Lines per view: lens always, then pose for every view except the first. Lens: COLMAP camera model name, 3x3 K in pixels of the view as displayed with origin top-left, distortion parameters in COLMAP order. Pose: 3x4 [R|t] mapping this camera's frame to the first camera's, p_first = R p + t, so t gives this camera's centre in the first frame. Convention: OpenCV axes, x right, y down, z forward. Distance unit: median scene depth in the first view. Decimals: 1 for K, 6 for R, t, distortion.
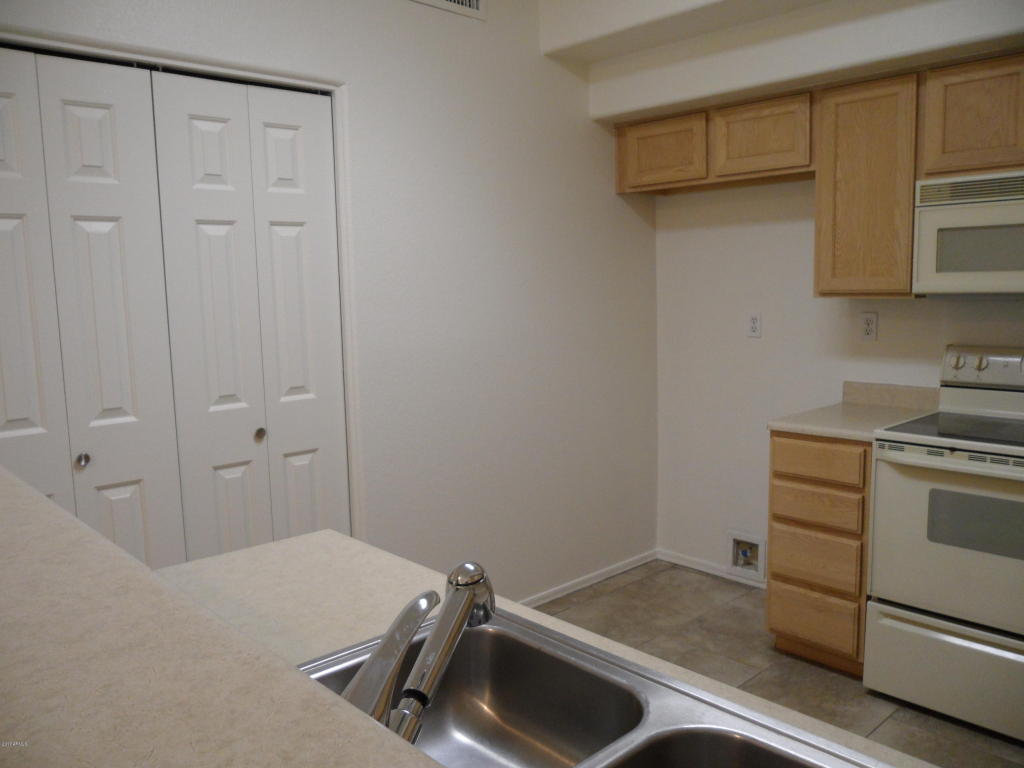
lens RADIAL K [[812.7, 0, 512.0], [0, 812.7, 384.0], [0, 0, 1]] dist [-0.054268, 0.006848]
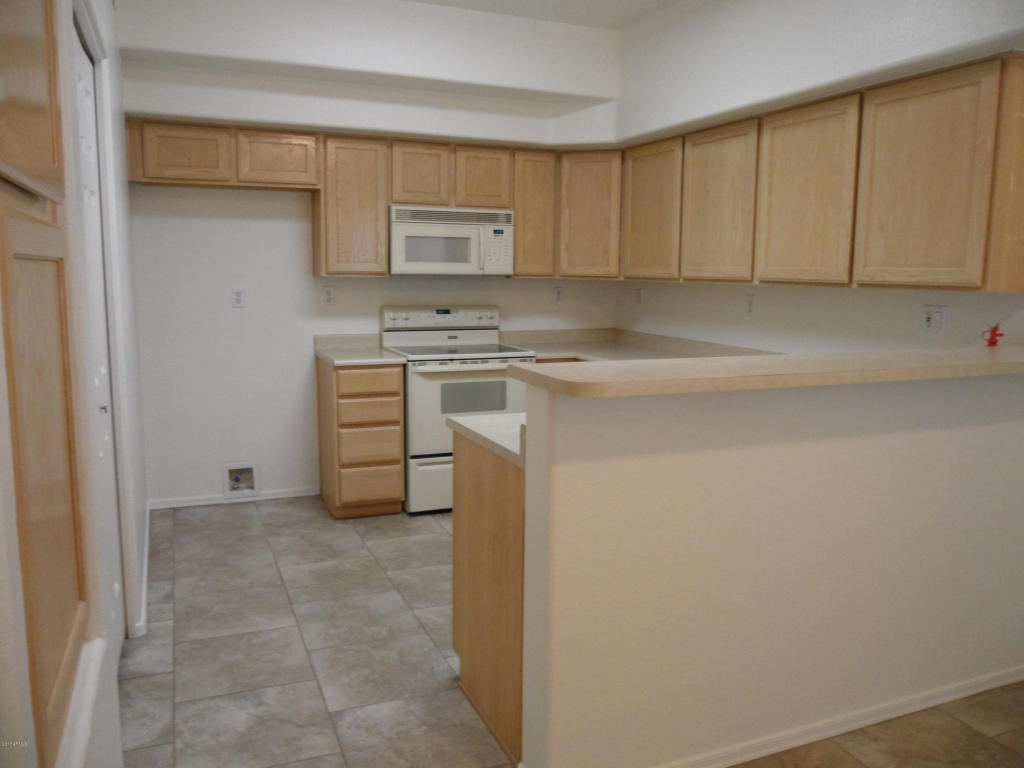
lens RADIAL K [[812.7, 0, 512.0], [0, 812.7, 384.0], [0, 0, 1]] dist [-0.054268, 0.006848]
pose [[0.342218, -0.106926, 0.933517, -0.995596], [0.092484, 0.992513, 0.079780, 0.001335], [-0.935058, 0.059033, 0.349545, 0.200258]]
